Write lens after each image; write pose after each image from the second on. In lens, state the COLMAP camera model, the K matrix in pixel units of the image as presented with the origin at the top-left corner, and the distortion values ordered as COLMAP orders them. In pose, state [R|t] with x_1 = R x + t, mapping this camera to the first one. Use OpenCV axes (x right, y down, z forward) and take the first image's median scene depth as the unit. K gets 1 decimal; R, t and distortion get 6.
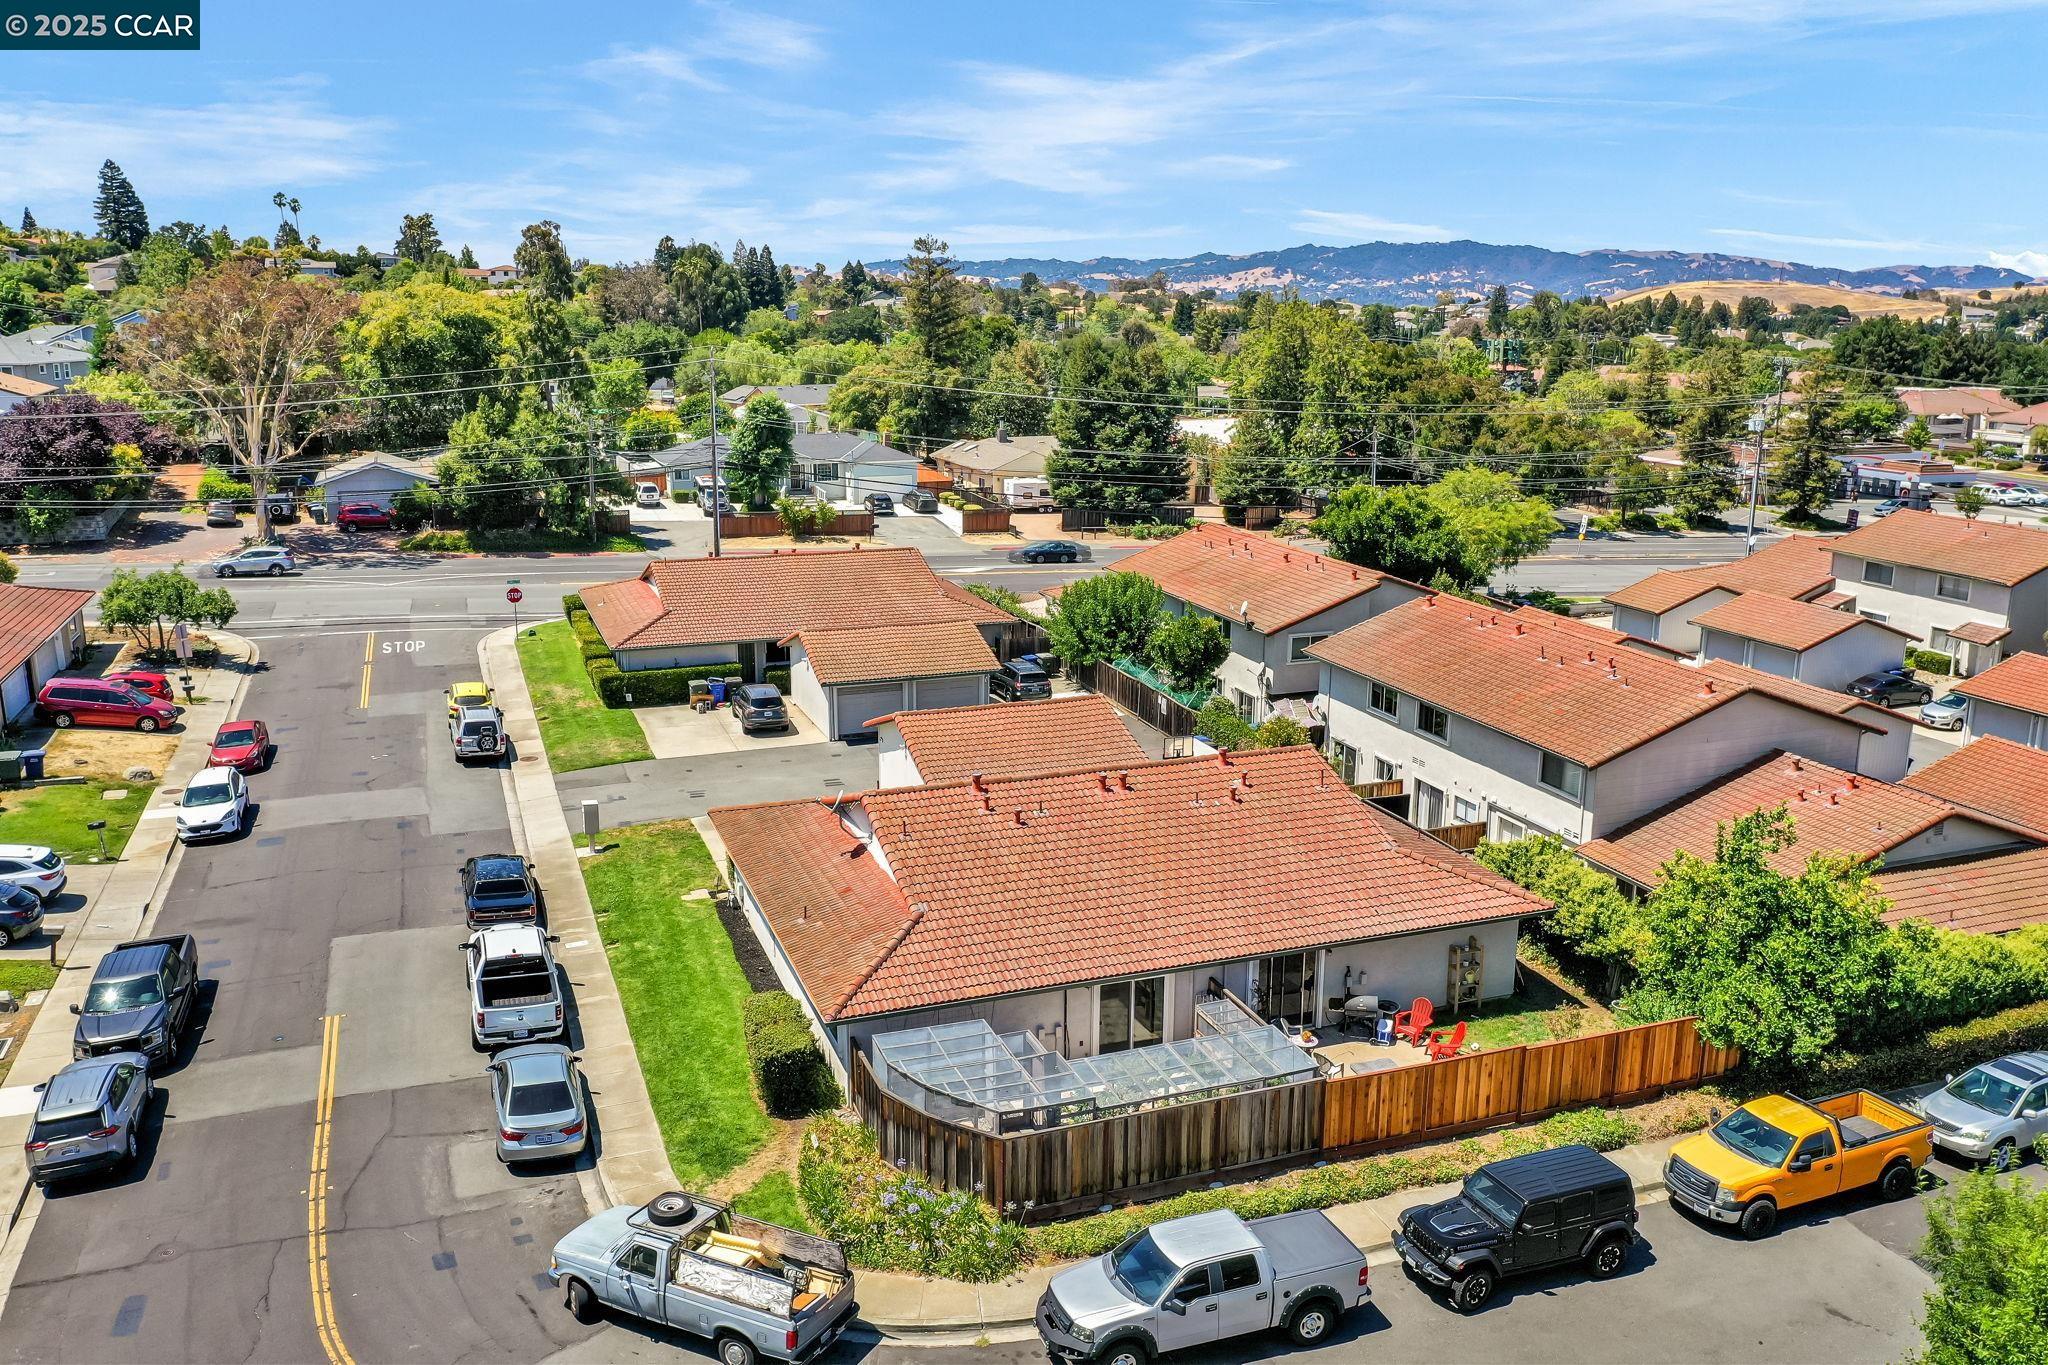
lens RADIAL K [[1613.6, 0, 1024.5], [0, 1613.6, 685.7], [0, 0, 1]] dist [-0.009352, 0.002754]
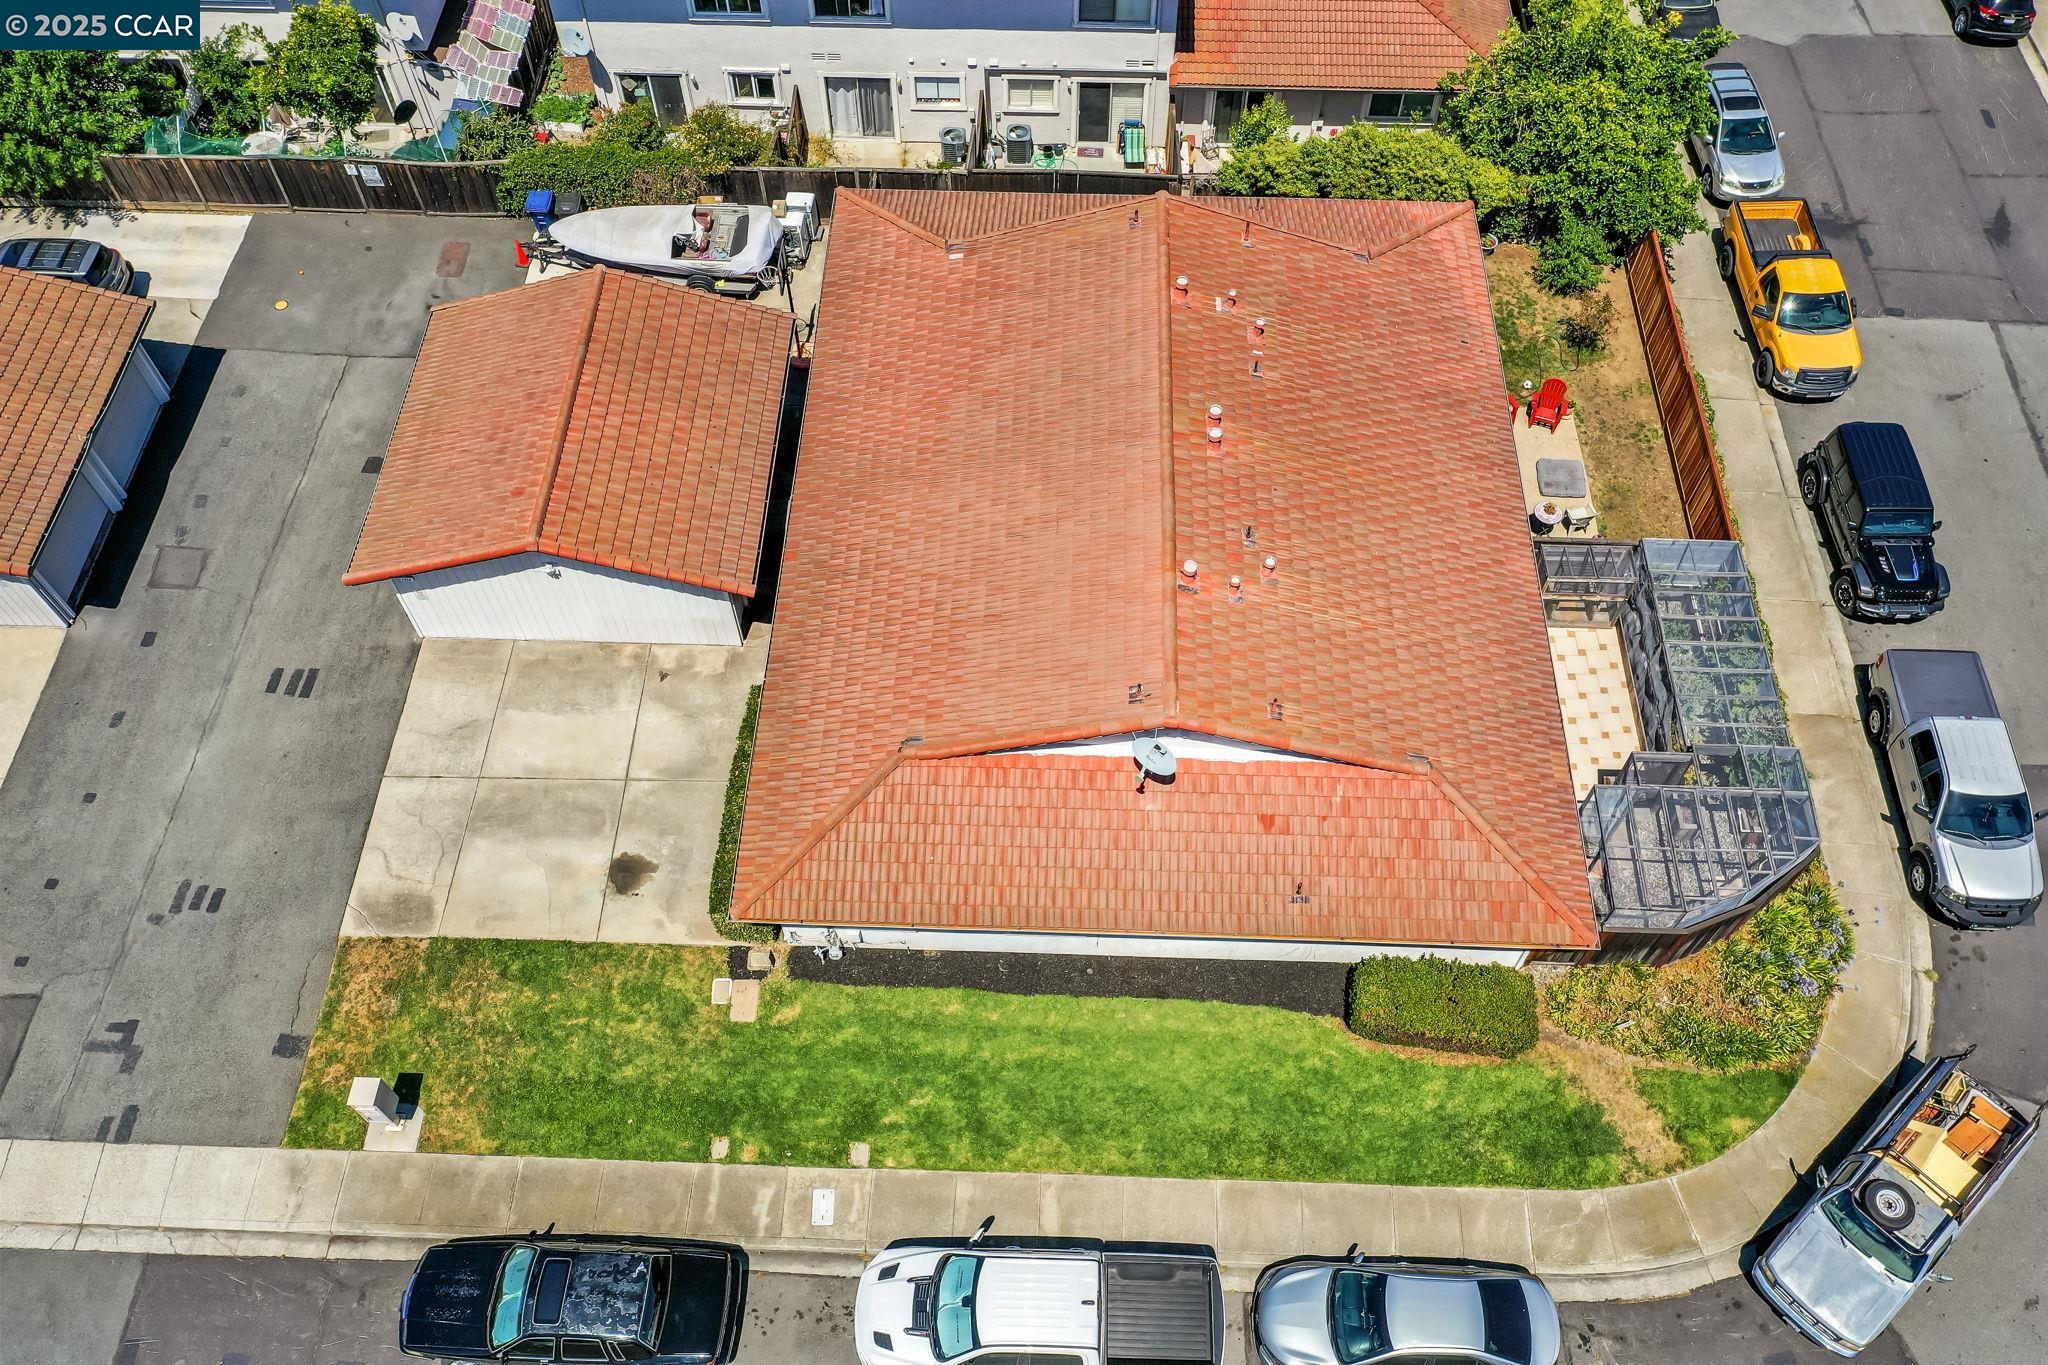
lens RADIAL K [[1613.6, 0, 1034.7], [0, 1613.6, 663.5], [0, 0, 1]] dist [-0.009352, 0.002754]
pose [[0.379185, -0.777568, 0.501604, -0.371546], [0.222772, 0.602854, 0.766120, -0.397560], [-0.898104, -0.178758, 0.401814, 0.671694]]
